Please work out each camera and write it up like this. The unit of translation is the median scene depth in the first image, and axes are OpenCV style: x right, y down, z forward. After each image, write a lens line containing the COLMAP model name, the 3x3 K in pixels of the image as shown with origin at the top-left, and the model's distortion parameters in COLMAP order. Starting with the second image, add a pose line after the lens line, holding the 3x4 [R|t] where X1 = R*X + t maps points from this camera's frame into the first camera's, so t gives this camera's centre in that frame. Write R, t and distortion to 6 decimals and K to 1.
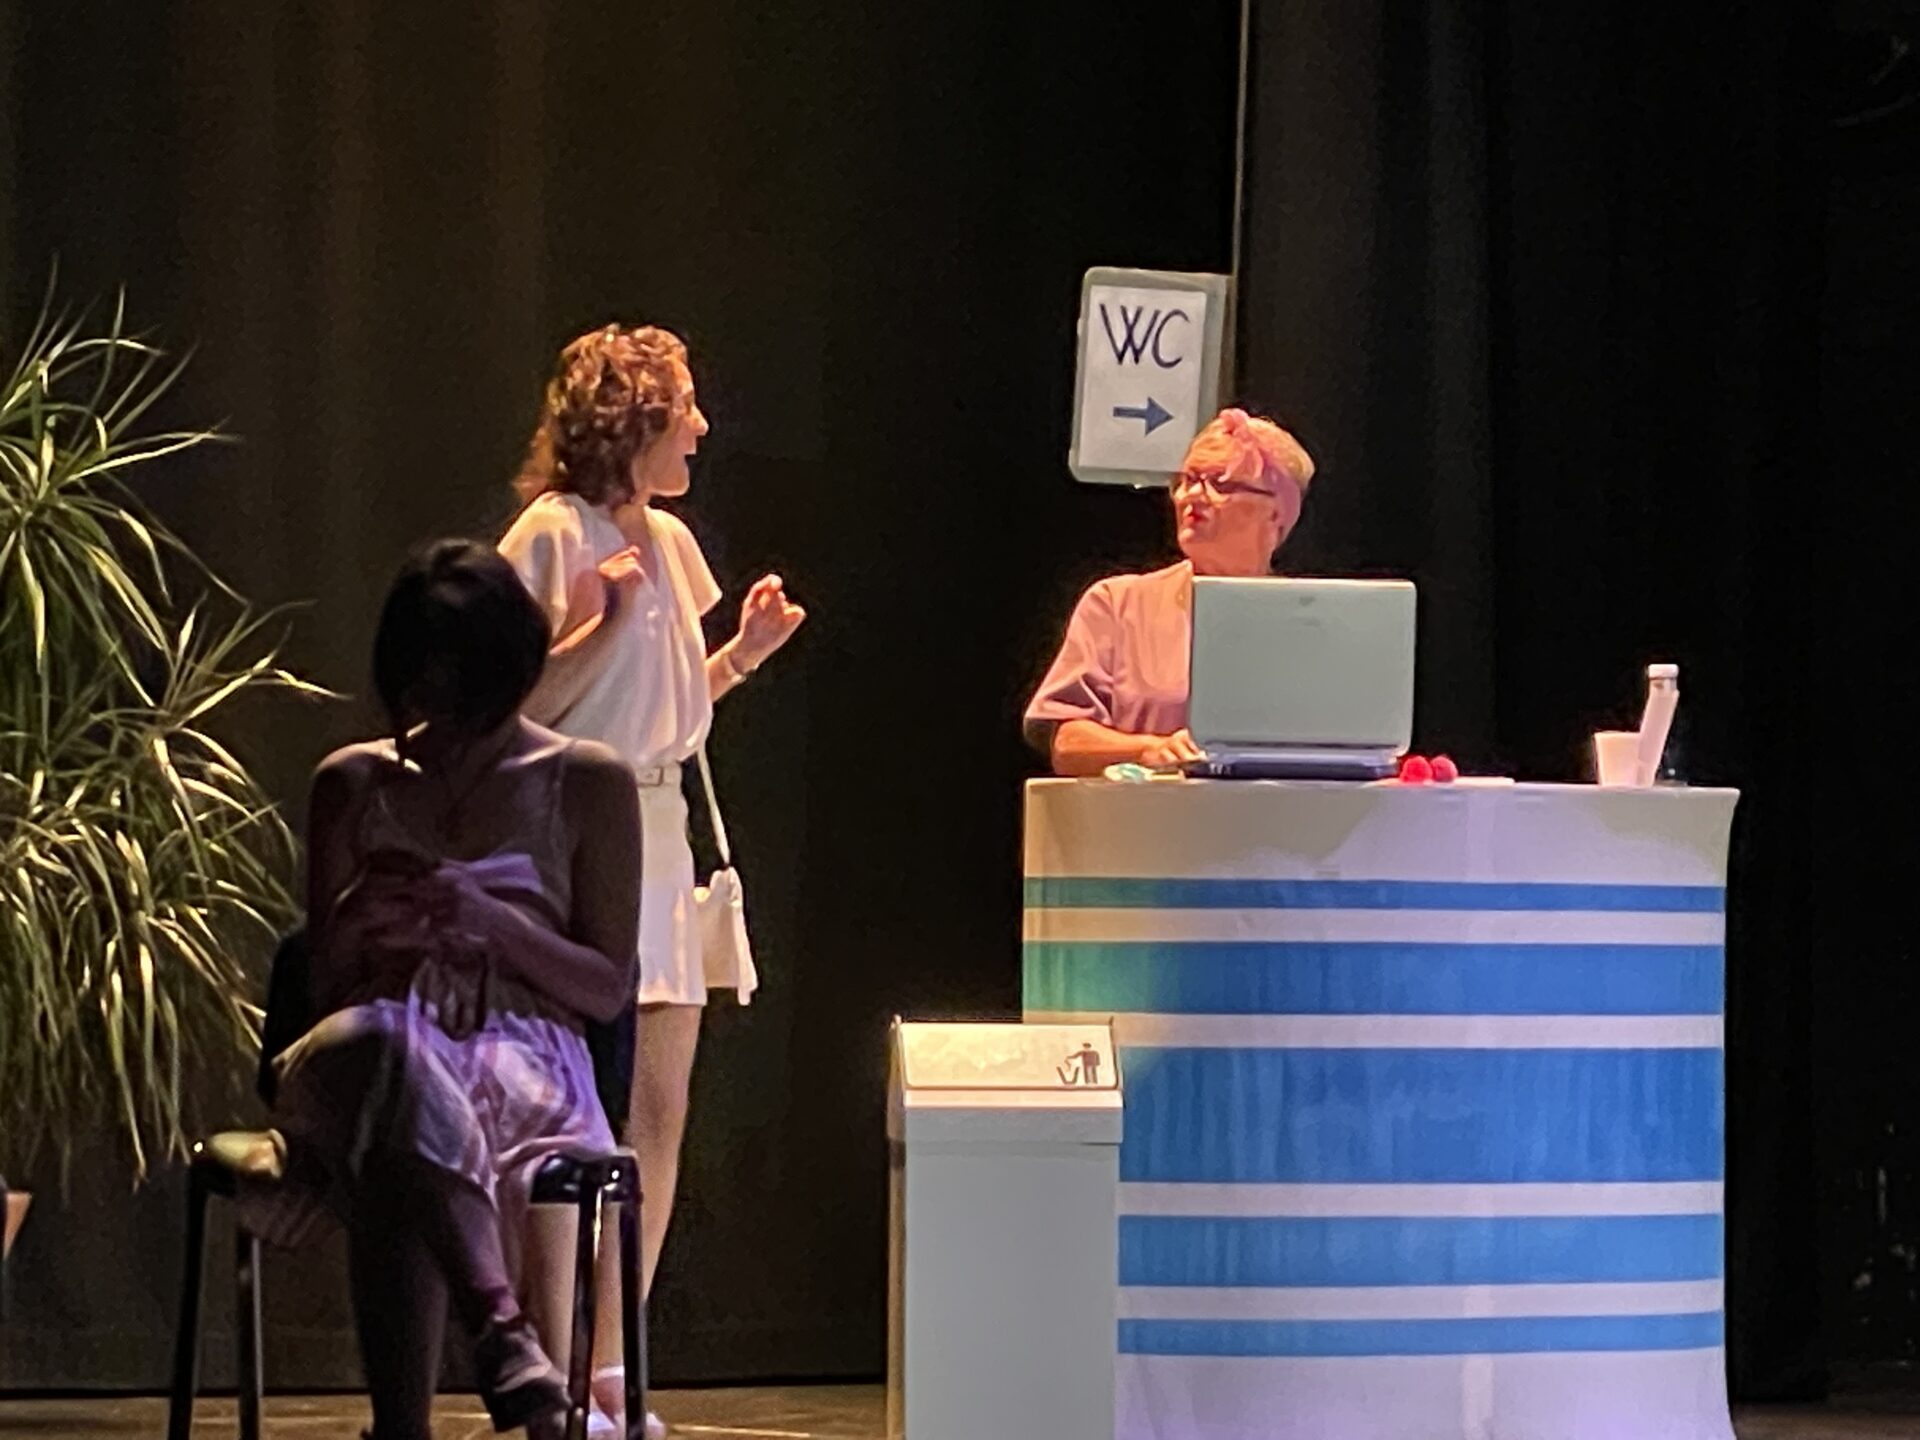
lens RADIAL K [[9569.5, 0, 960.0], [0, 9569.5, 720.0], [0, 0, 1]] dist [0.401542, -13.273280]
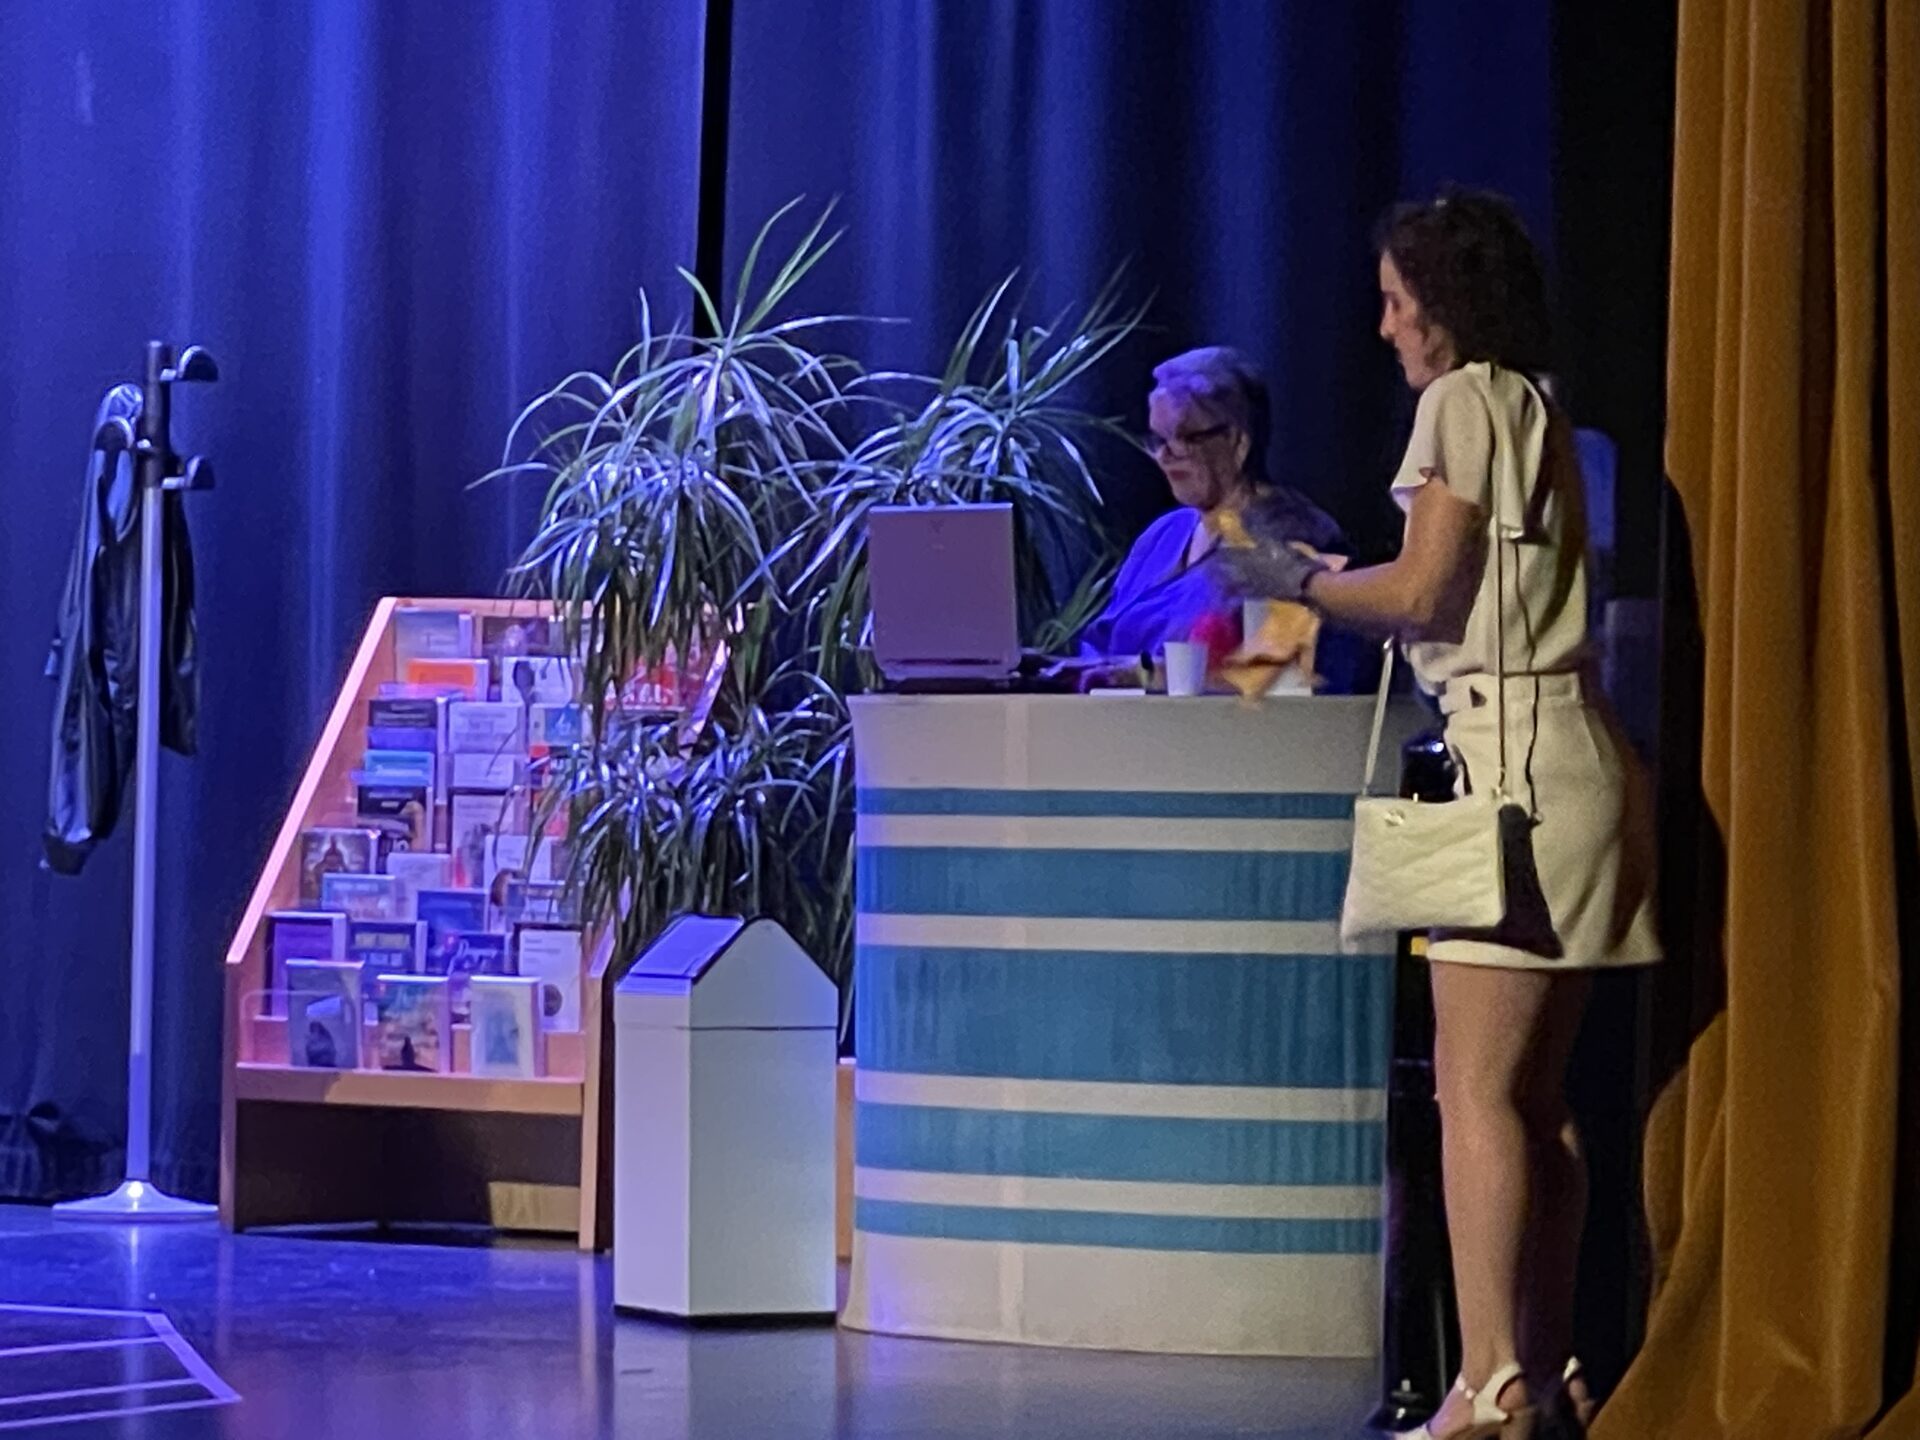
lens RADIAL K [[8801.3, 0, 960.0], [0, 8801.3, 720.0], [0, 0, 1]] dist [0.085080, -2.770652]
pose [[0.317723, -0.014060, -0.948079, 0.961679], [0.014321, 0.999847, -0.010028, 0.018941], [0.948076, -0.010391, 0.317876, 0.691760]]
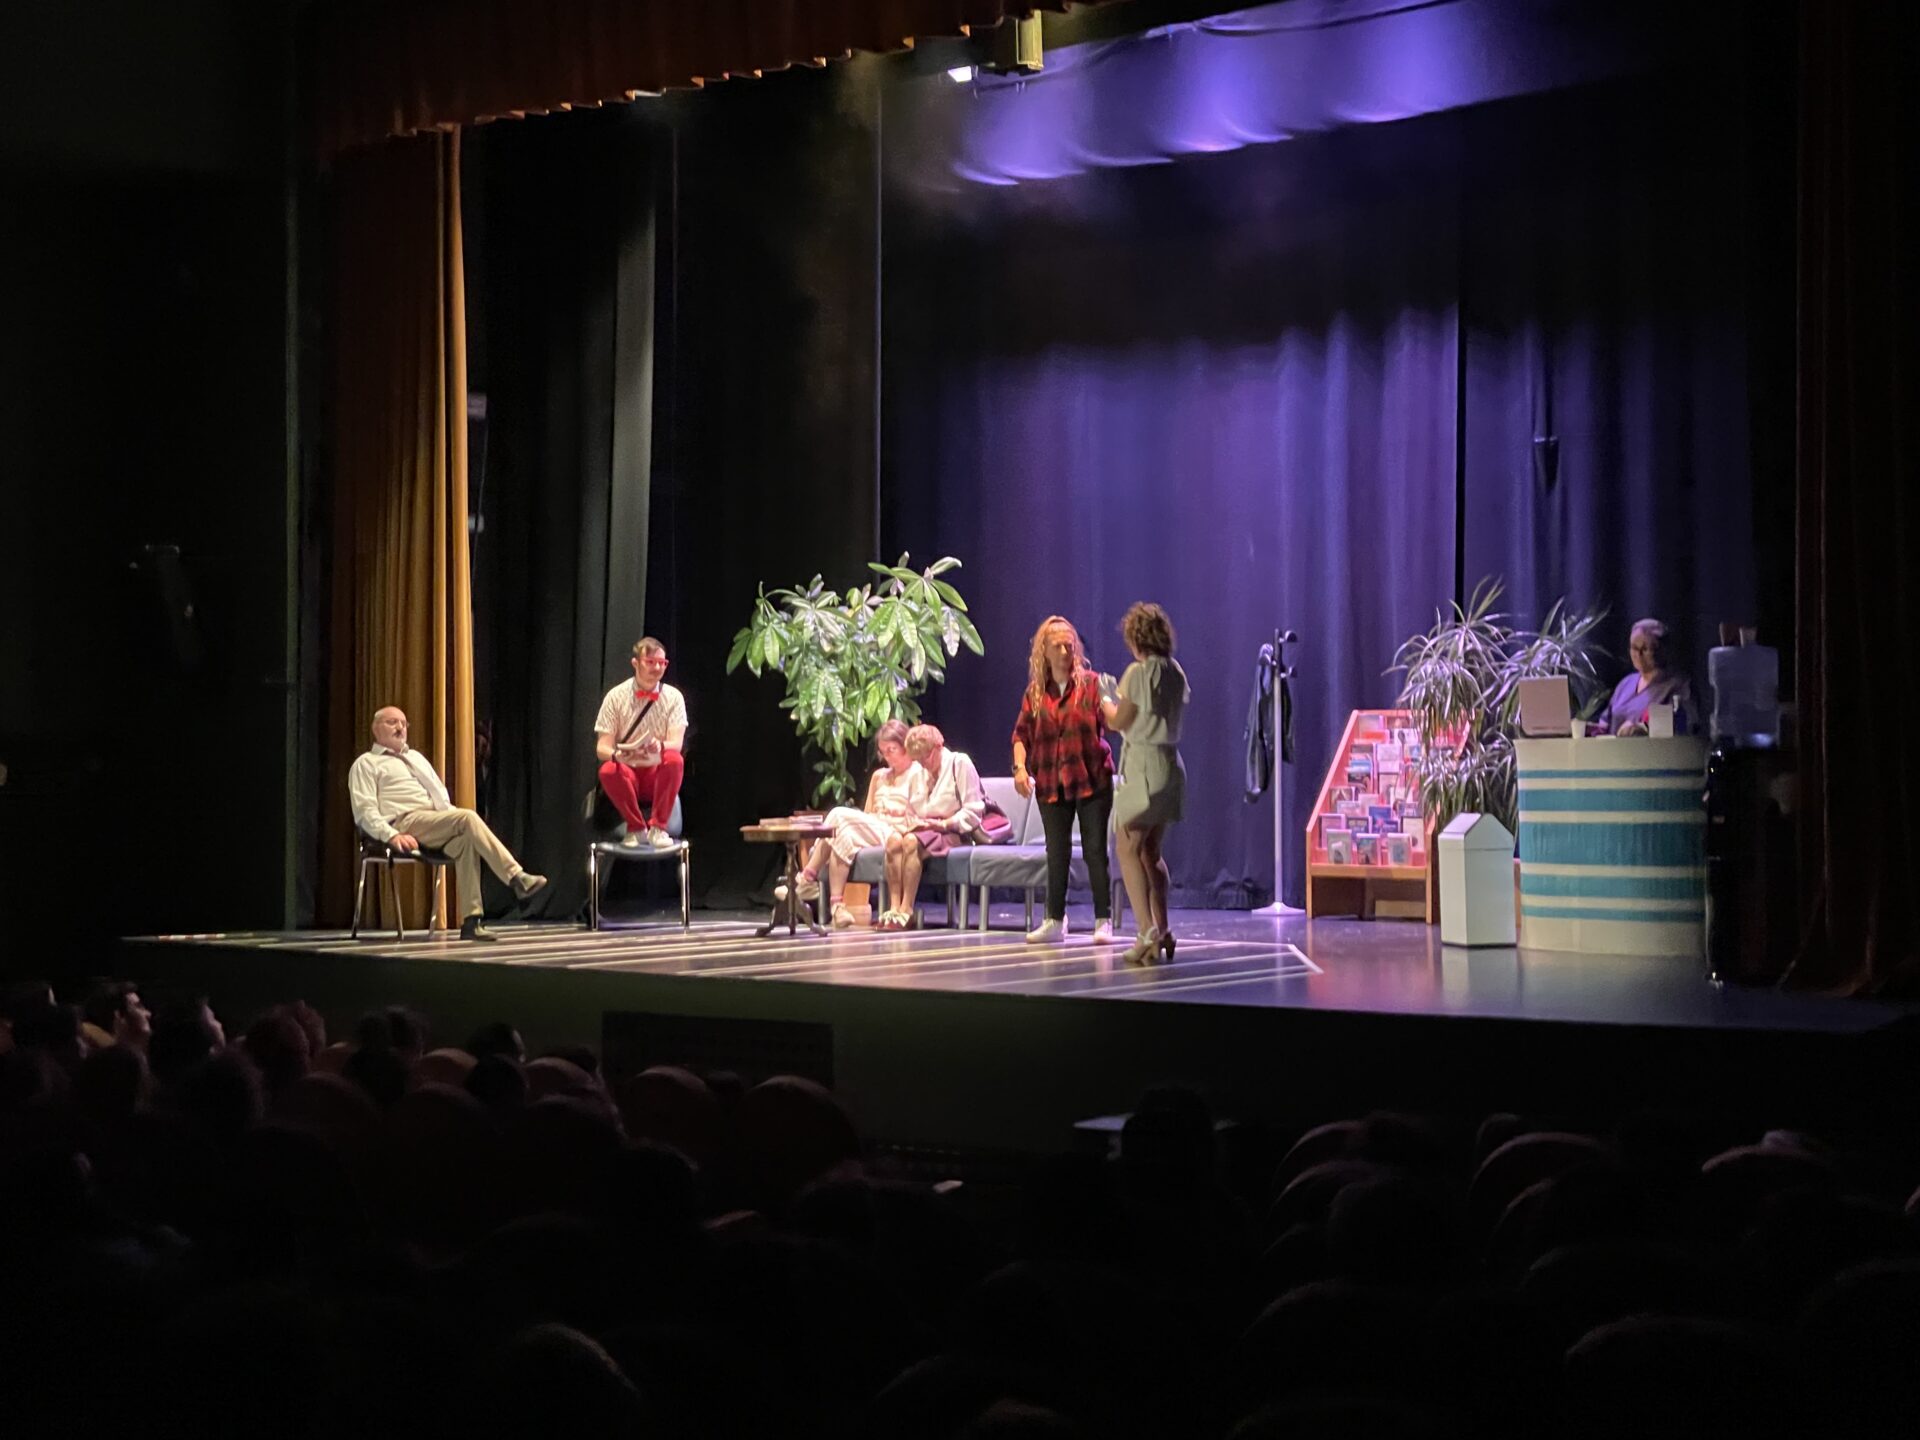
lens RADIAL K [[2949.5, 0, 958.9], [0, 2949.5, 692.0], [0, 0, 1]] dist [0.028025, 1.307157]
pose [[0.132578, -0.038658, -0.990418, 1.000123], [0.036804, 0.998742, -0.034056, 0.017196], [0.990489, -0.031936, 0.133834, 0.670410]]
